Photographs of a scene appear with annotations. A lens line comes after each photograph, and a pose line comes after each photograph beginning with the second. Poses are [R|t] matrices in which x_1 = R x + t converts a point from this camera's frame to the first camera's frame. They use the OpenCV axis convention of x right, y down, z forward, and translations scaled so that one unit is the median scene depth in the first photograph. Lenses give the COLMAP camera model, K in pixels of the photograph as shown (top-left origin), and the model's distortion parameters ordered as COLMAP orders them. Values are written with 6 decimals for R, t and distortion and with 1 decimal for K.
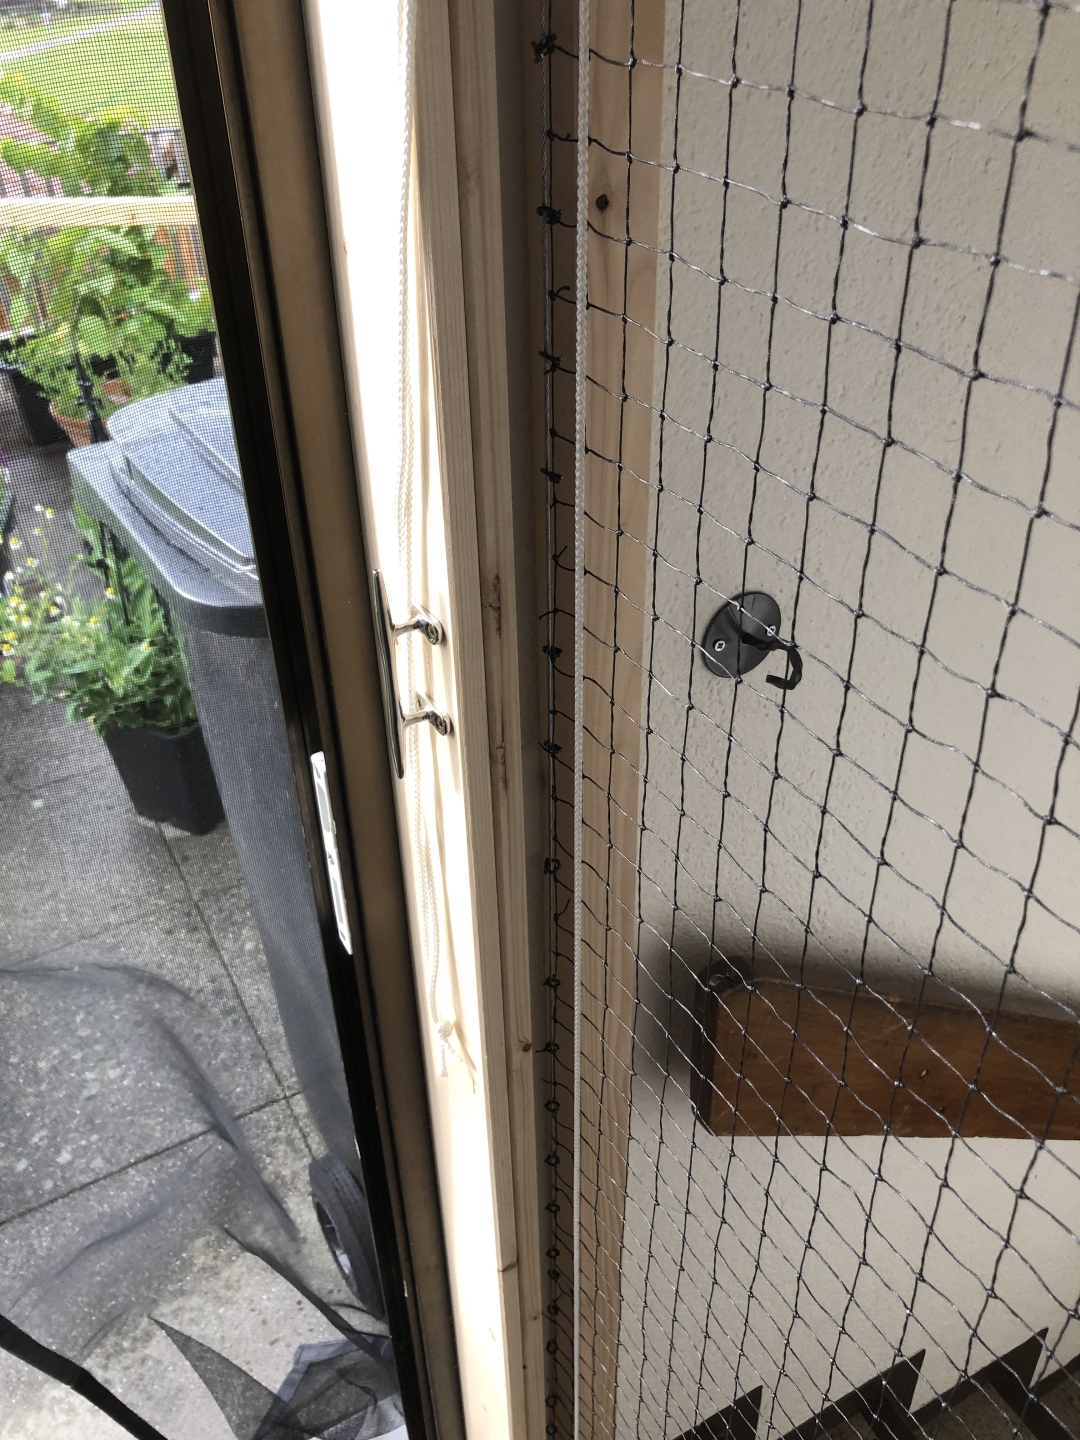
lens RADIAL K [[1172.8, 0, 540.8], [0, 1172.8, 706.9], [0, 0, 1]] dist [0.014857, -0.007654]
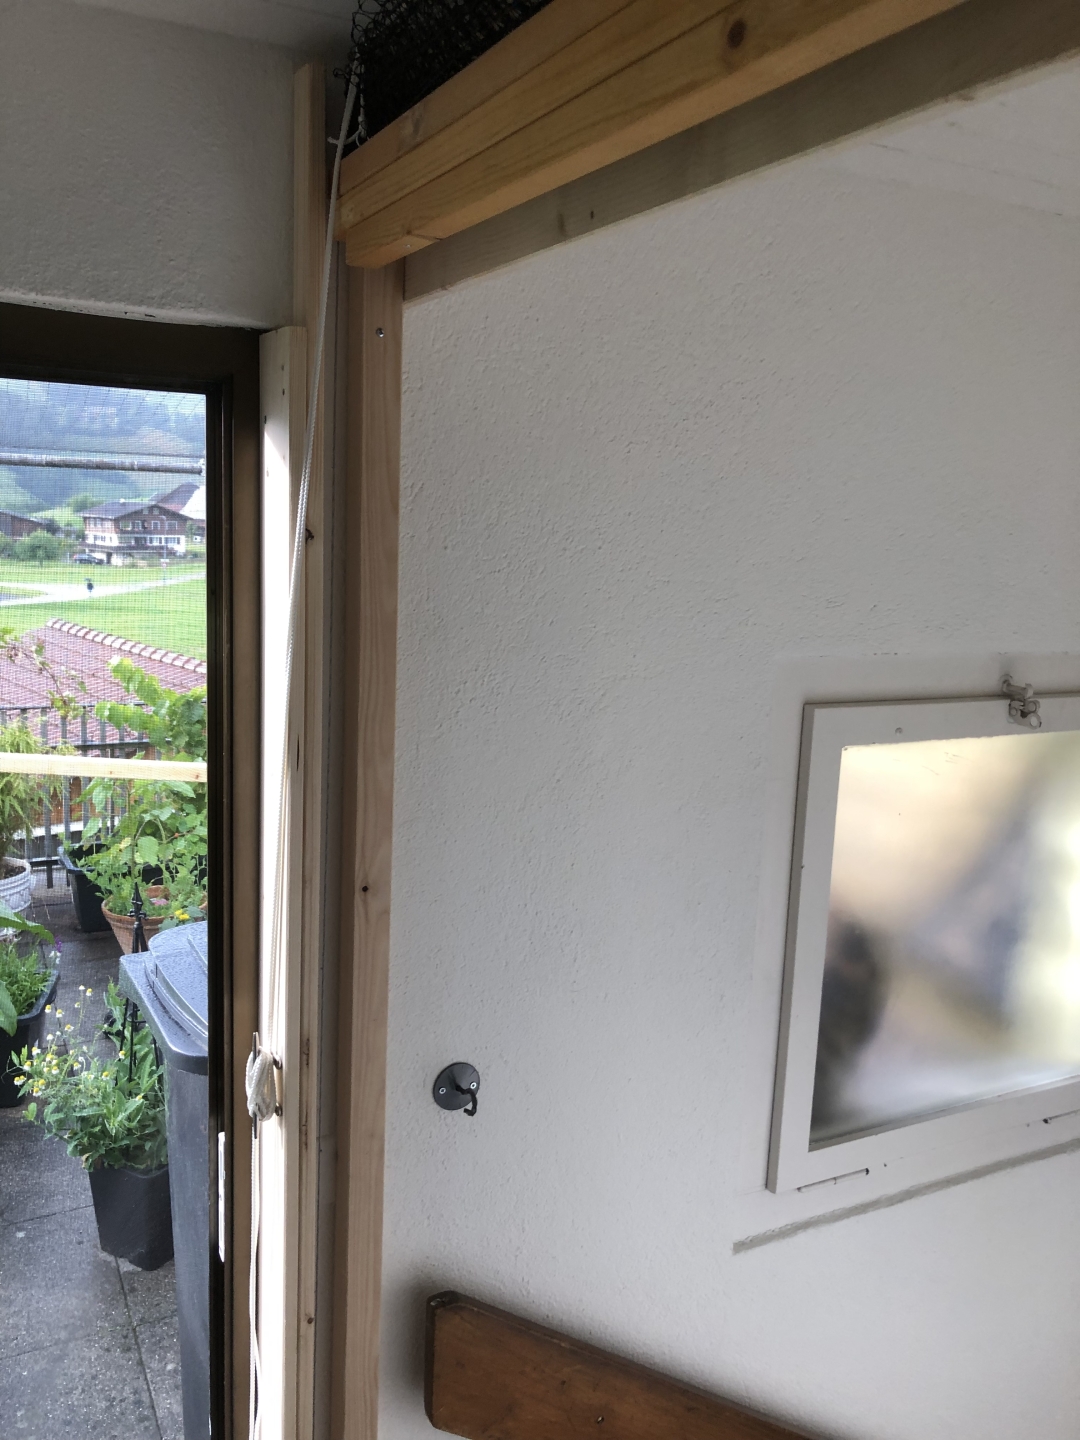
lens RADIAL K [[1172.8, 0, 546.9], [0, 1172.8, 712.2], [0, 0, 1]] dist [0.014857, -0.007654]
pose [[0.997431, 0.065930, -0.028017, 0.125248], [-0.071621, 0.909909, -0.408579, 0.058485], [-0.001445, 0.409536, 0.912293, -0.374217]]
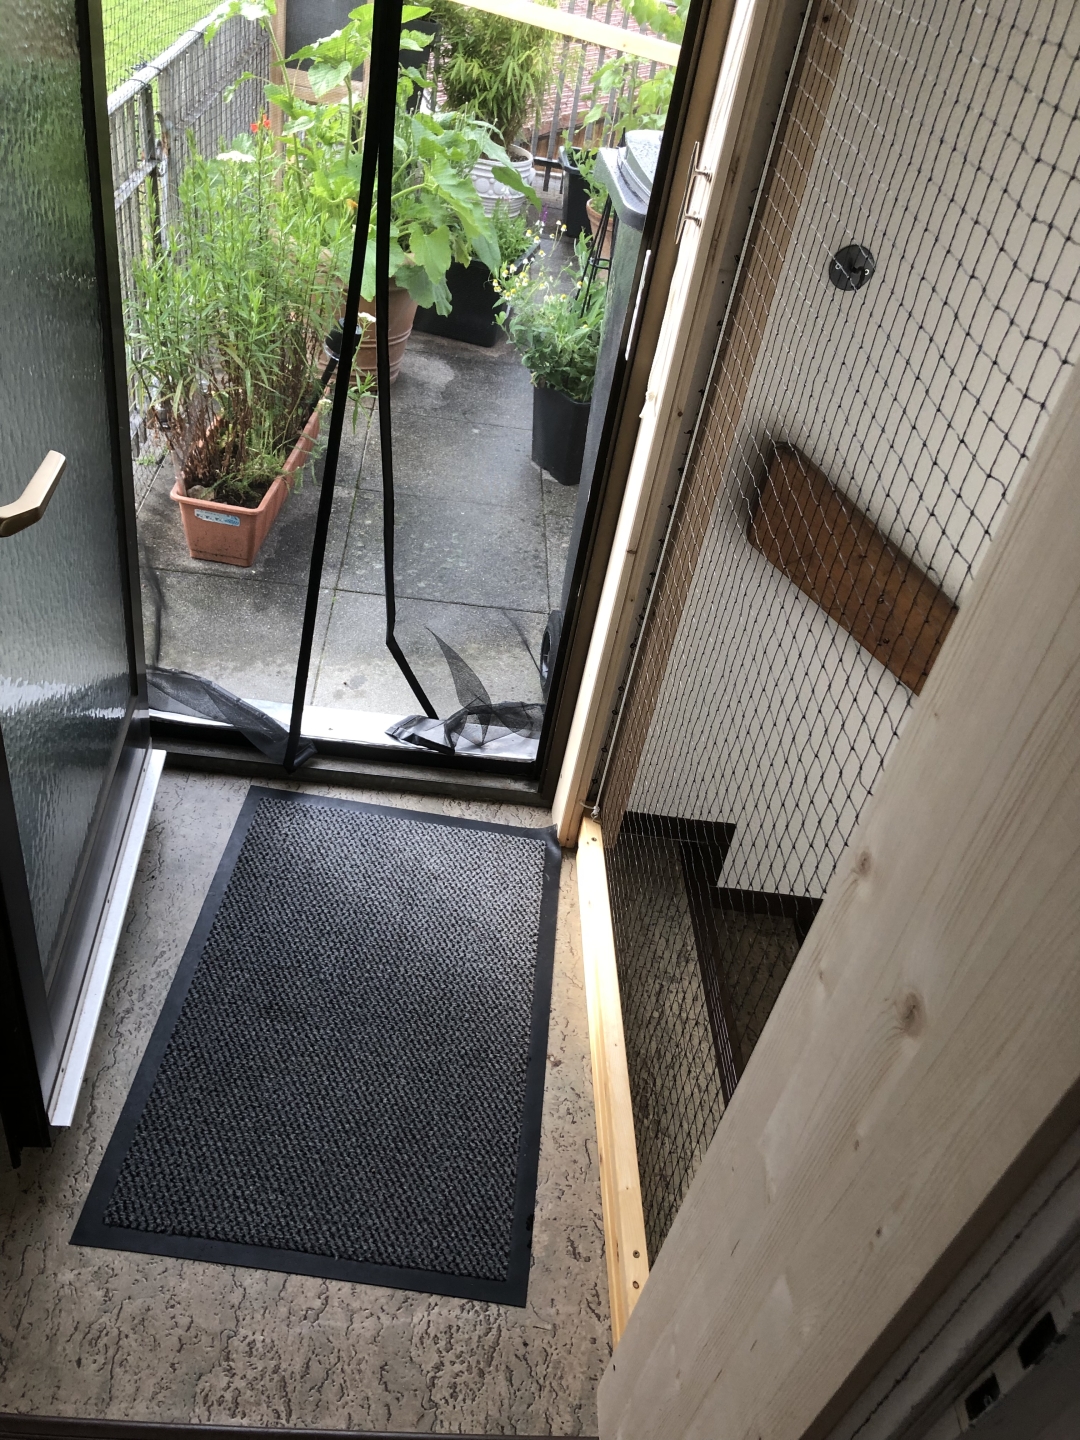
lens RADIAL K [[1172.8, 0, 537.7], [0, 1172.8, 733.8], [0, 0, 1]] dist [0.014857, -0.007654]
pose [[0.867828, 0.418677, -0.267551, 0.227942], [-0.401633, 0.908123, 0.118339, 0.258928], [0.292516, 0.004759, 0.956249, -0.455206]]
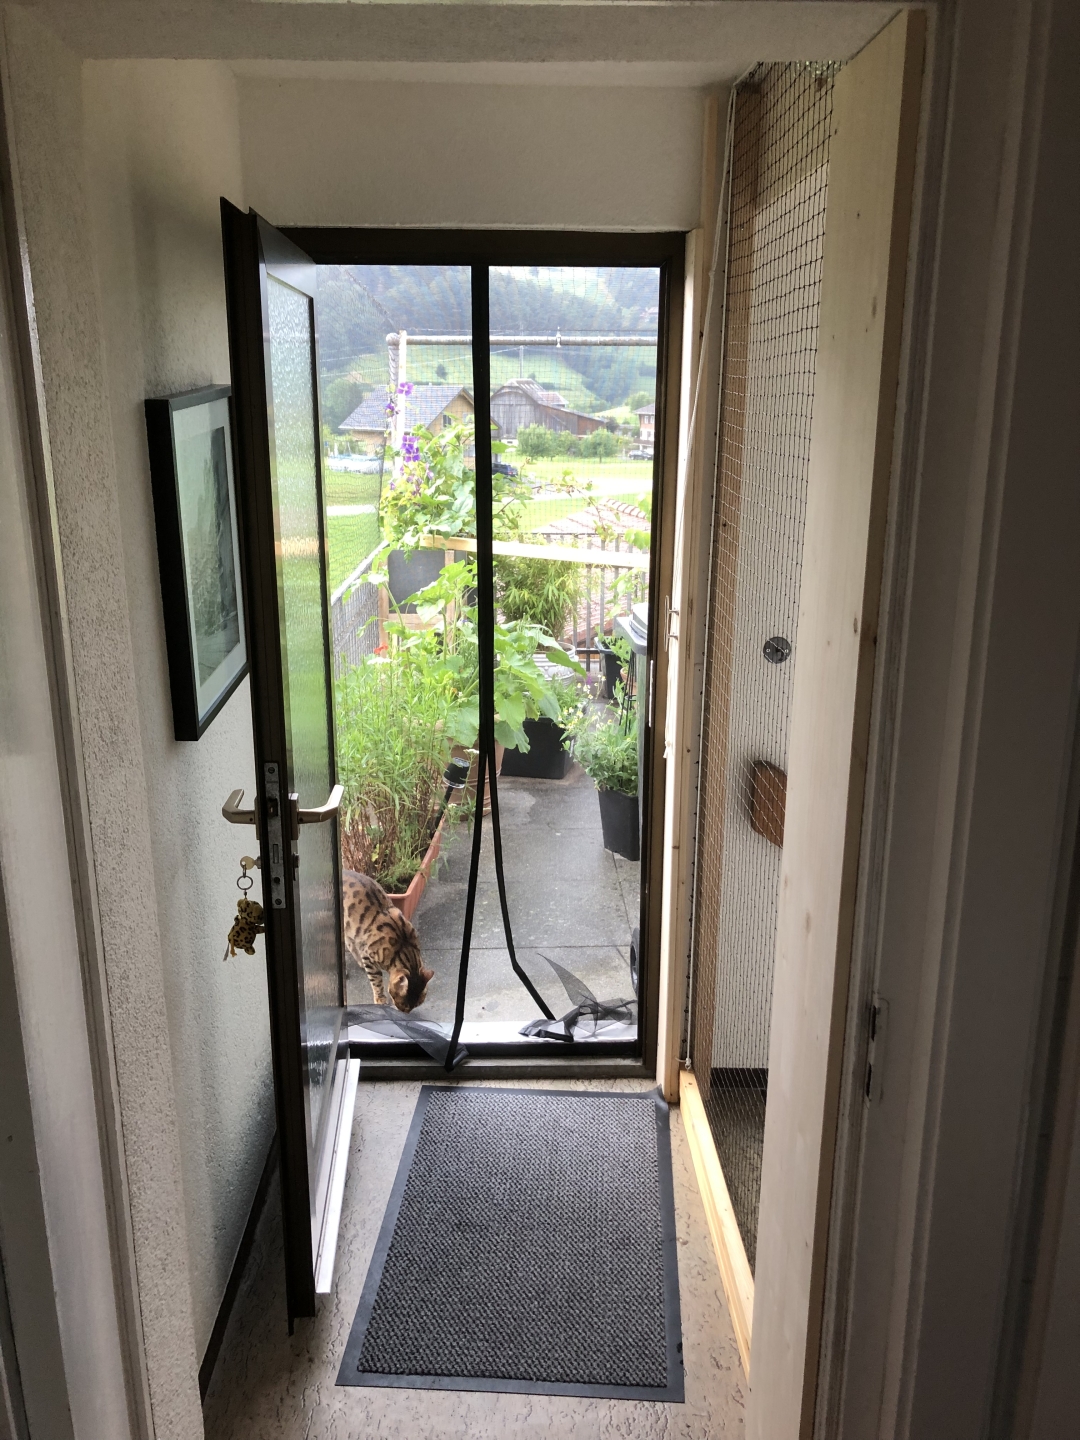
lens RADIAL K [[1172.8, 0, 541.4], [0, 1172.8, 716.1], [0, 0, 1]] dist [0.014857, -0.007654]
pose [[0.881811, 0.146155, -0.448383, 0.433047], [-0.278763, 0.928424, -0.245601, 0.442009], [0.380394, 0.341567, 0.859437, -0.826473]]
